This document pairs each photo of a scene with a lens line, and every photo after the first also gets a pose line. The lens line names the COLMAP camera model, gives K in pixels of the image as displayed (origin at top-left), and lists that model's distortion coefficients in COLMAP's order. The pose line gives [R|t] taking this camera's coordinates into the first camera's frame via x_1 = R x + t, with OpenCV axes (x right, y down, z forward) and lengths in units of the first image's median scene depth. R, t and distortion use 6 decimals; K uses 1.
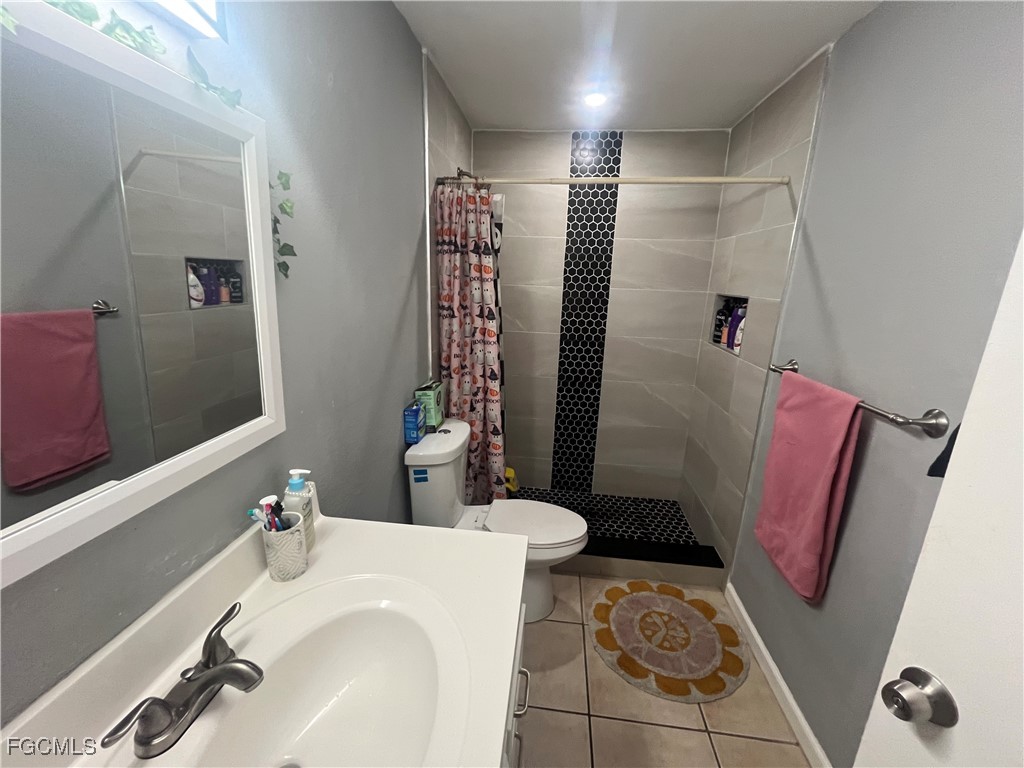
lens RADIAL K [[421.2, 0, 506.1], [0, 421.2, 382.7], [0, 0, 1]] dist [-0.007483, 0.000446]
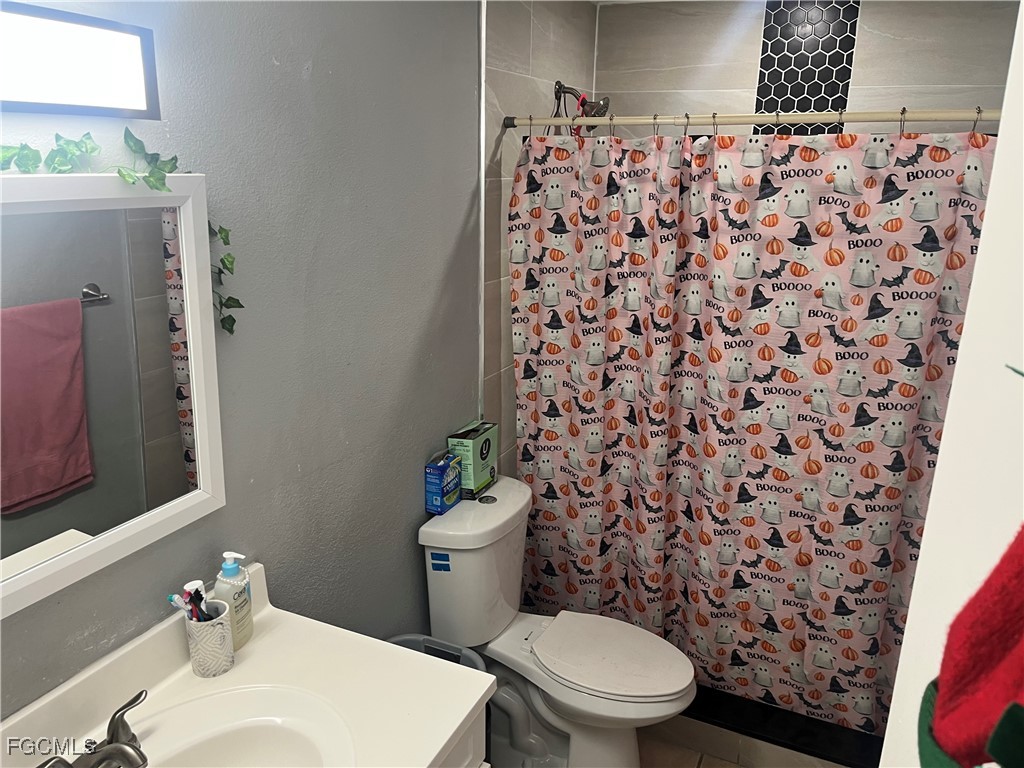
lens RADIAL K [[775.4, 0, 516.3], [0, 775.4, 381.4], [0, 0, 1]] dist [0.007869, -0.030560]
pose [[0.954127, 0.069769, -0.291158, 0.436673], [-0.063976, 0.997519, 0.029380, -0.199546], [0.292486, -0.009405, 0.956224, -0.308603]]
